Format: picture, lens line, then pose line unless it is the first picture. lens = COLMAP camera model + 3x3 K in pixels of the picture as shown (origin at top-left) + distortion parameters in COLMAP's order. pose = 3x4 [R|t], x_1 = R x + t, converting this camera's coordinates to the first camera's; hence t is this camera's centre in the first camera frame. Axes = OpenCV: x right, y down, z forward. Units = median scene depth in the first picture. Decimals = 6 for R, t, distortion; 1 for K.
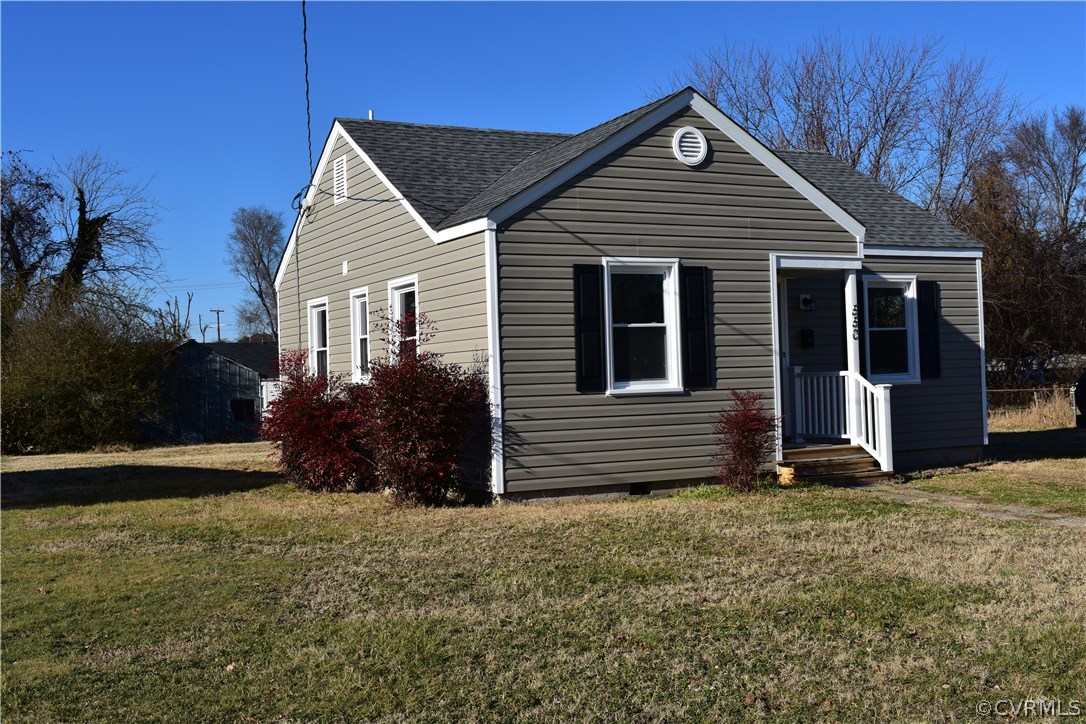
lens RADIAL K [[1245.2, 0, 542.5], [0, 1245.2, 362.4], [0, 0, 1]] dist [-0.037489, 0.000000]
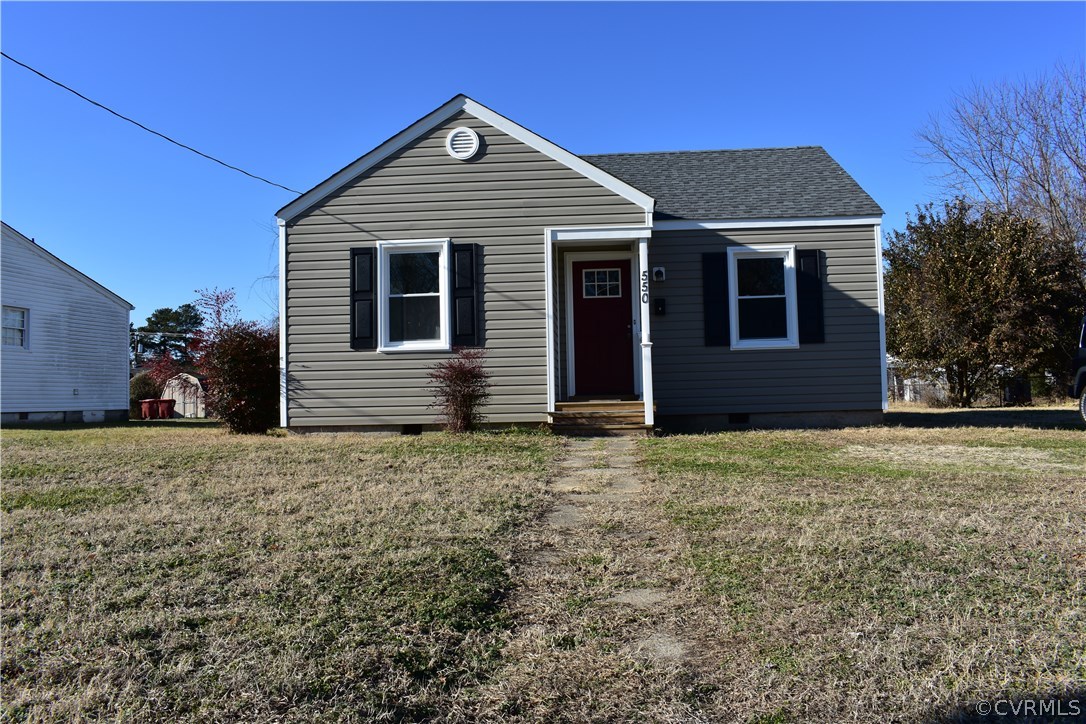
lens RADIAL K [[854.8, 0, 542.7], [0, 854.8, 363.3], [0, 0, 1]] dist [-0.081871, -0.001266]
pose [[0.855508, -0.005674, -0.517759, 0.605340], [0.002485, 0.999973, -0.006853, 0.041912], [0.517784, 0.004576, 0.855499, 0.348340]]
